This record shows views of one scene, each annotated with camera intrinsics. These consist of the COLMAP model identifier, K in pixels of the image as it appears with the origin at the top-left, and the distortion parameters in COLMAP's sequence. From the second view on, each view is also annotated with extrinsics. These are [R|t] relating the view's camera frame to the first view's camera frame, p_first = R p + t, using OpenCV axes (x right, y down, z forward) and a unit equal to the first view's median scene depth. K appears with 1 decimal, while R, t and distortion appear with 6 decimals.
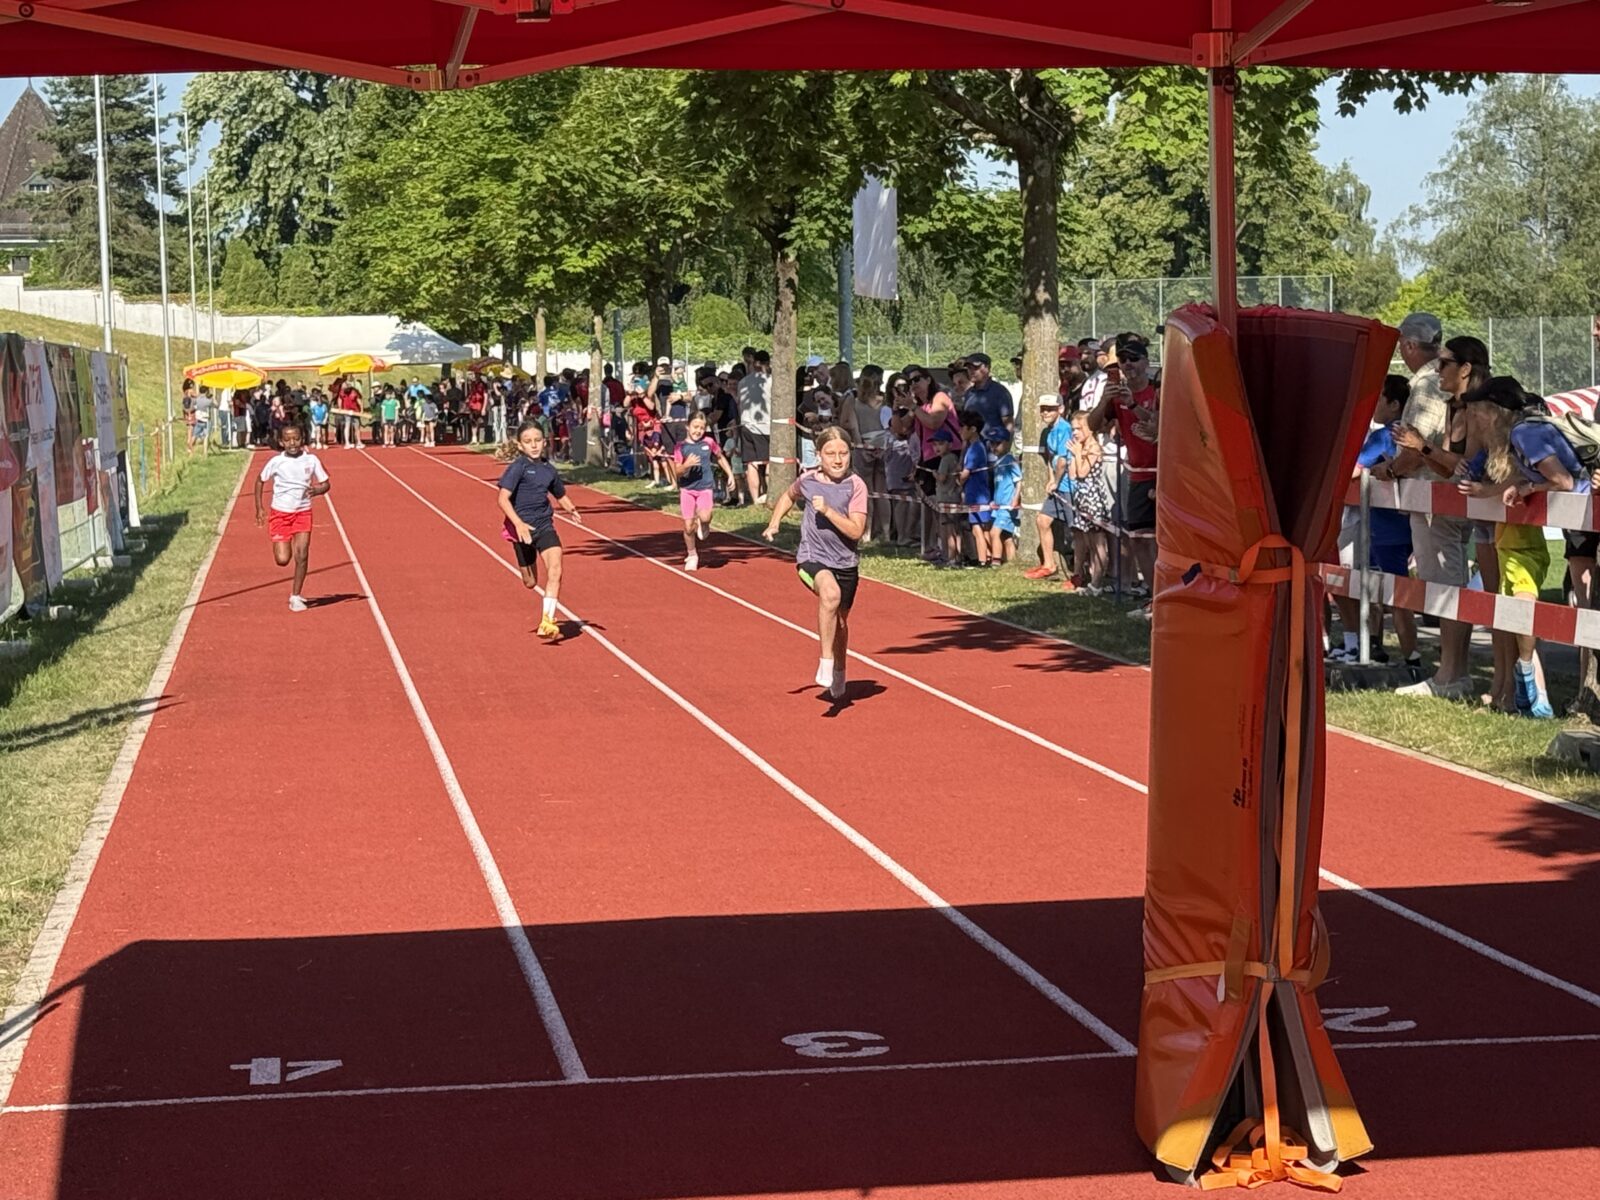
lens RADIAL K [[3587.2, 0, 785.0], [0, 3587.2, 601.2], [0, 0, 1]] dist [0.122855, 0.450982]
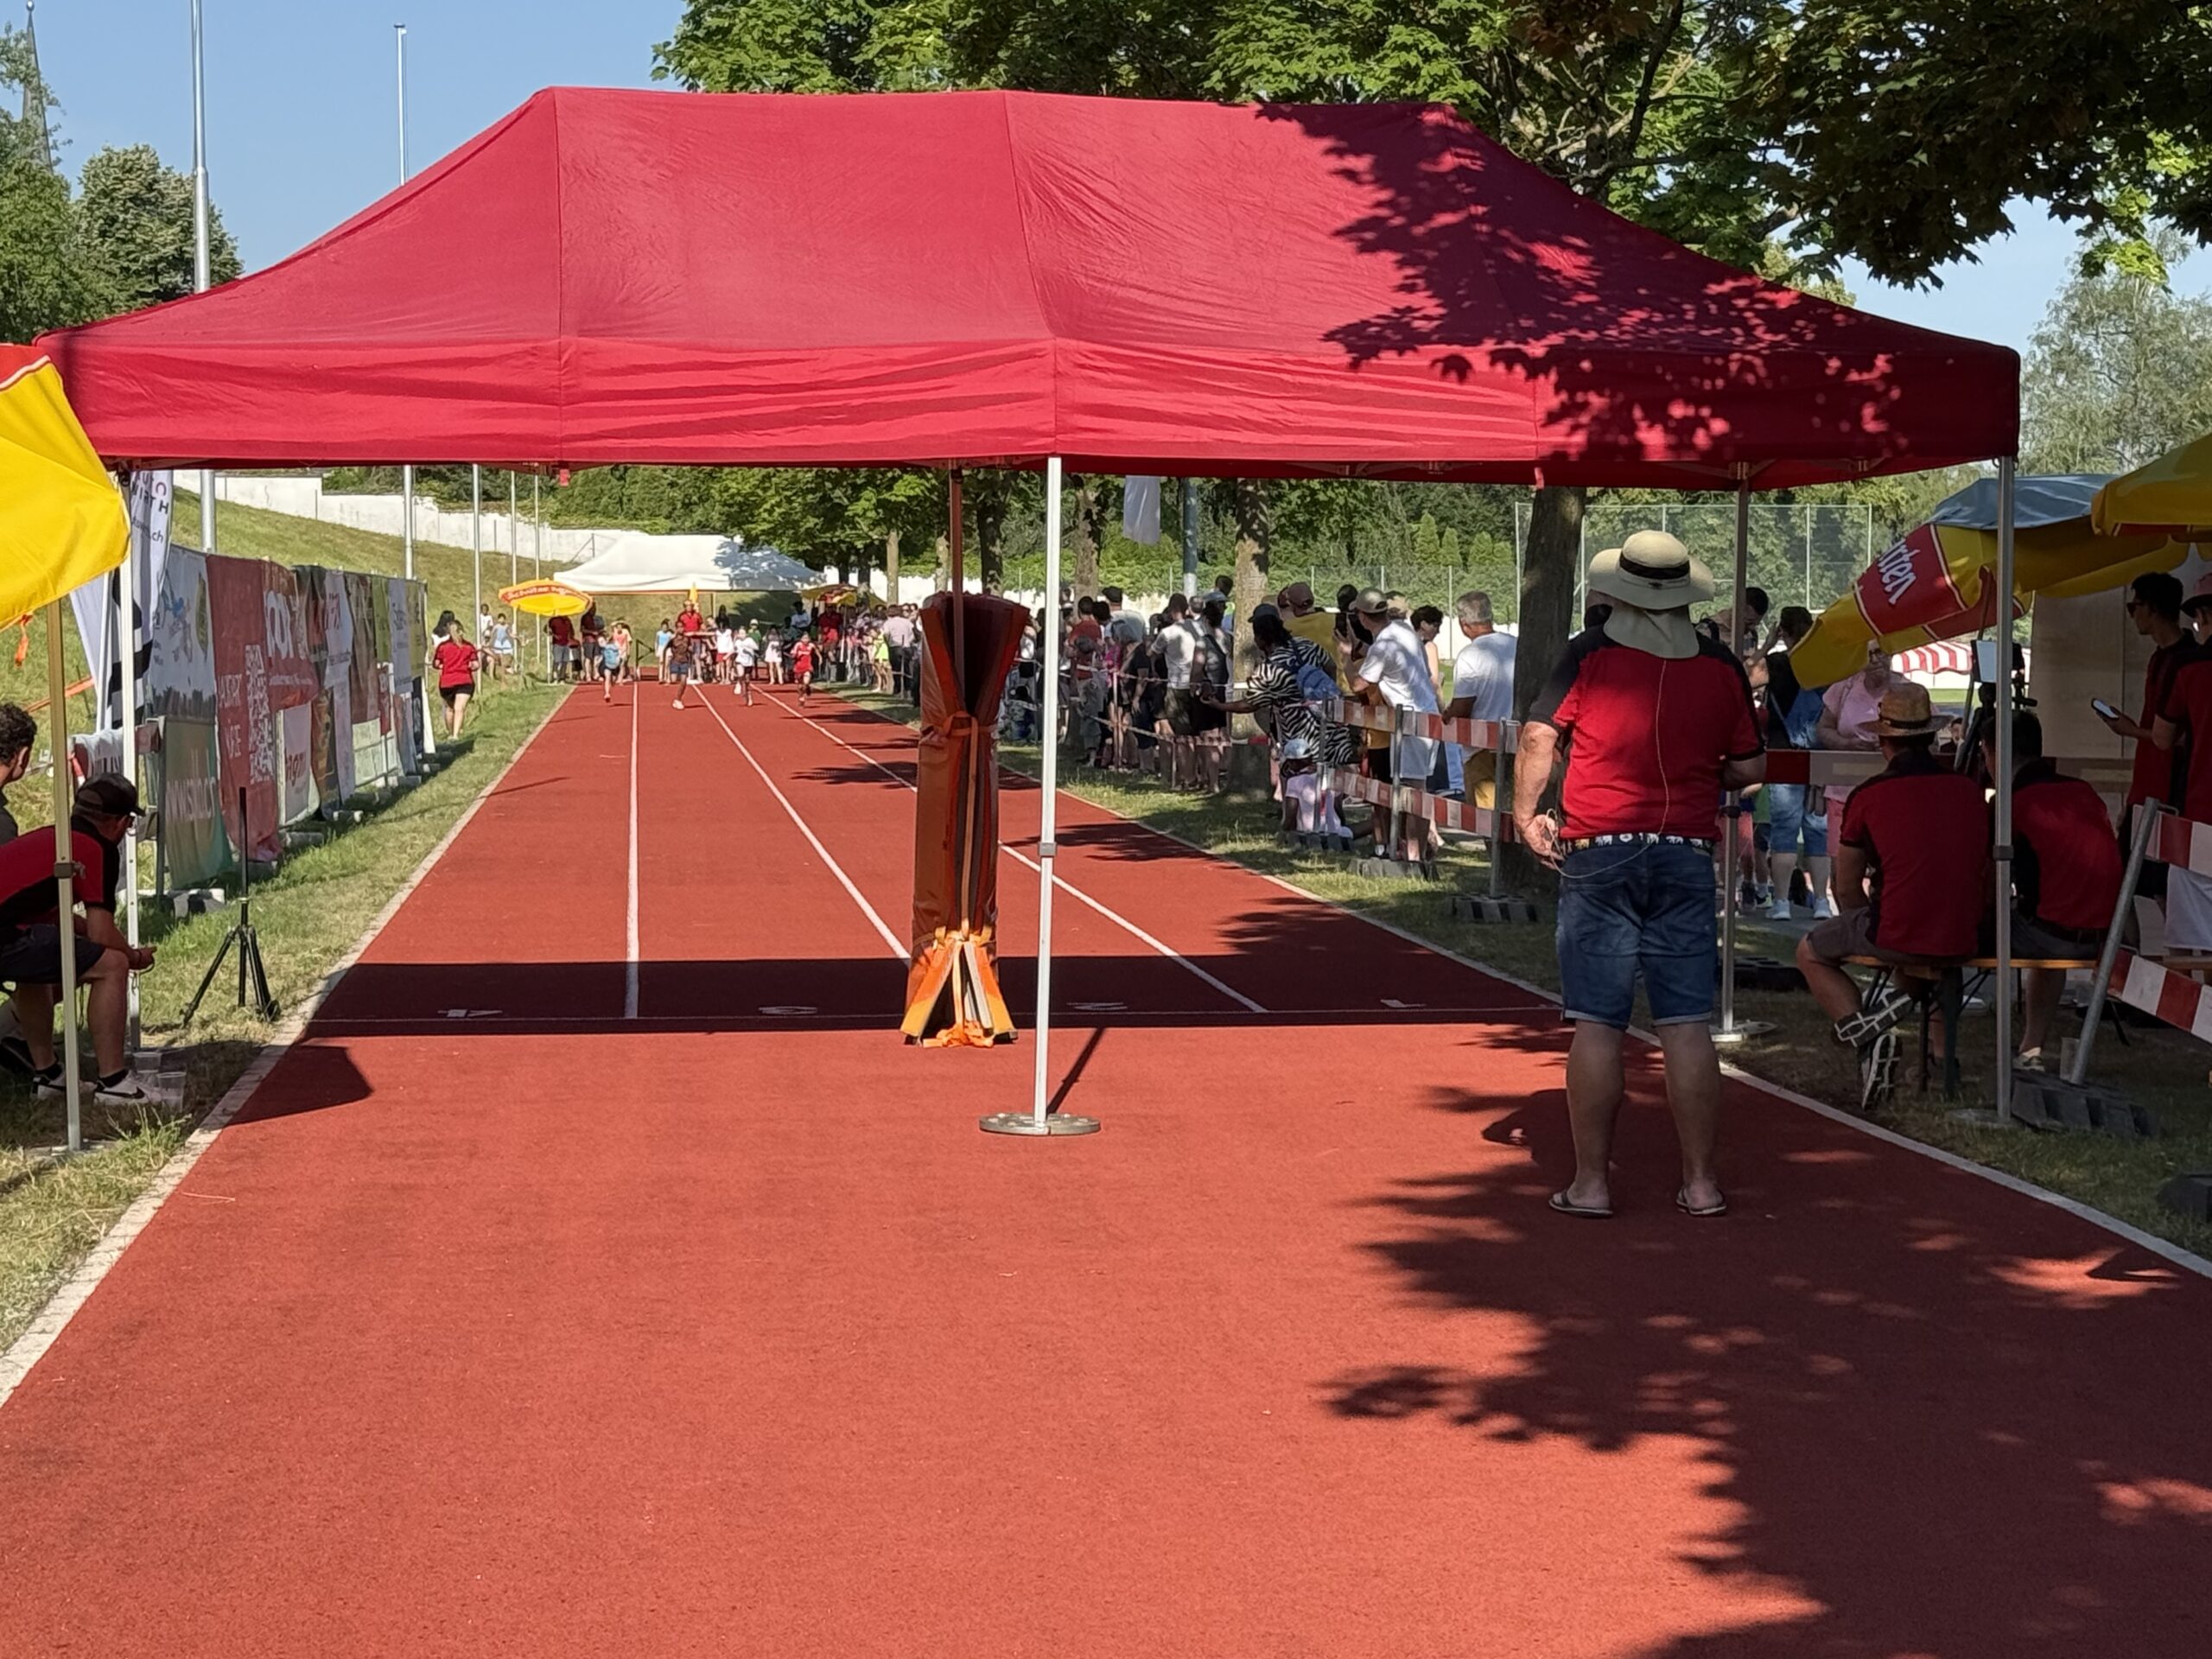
lens RADIAL K [[4526.5, 0, 1160.2], [0, 4526.5, 828.3], [0, 0, 1]] dist [0.123705, 0.172180]
pose [[0.999496, 0.021321, -0.023513, 0.026527], [-0.021653, 0.999668, -0.013981, 0.006821], [0.023207, 0.014483, 0.999626, -0.128715]]
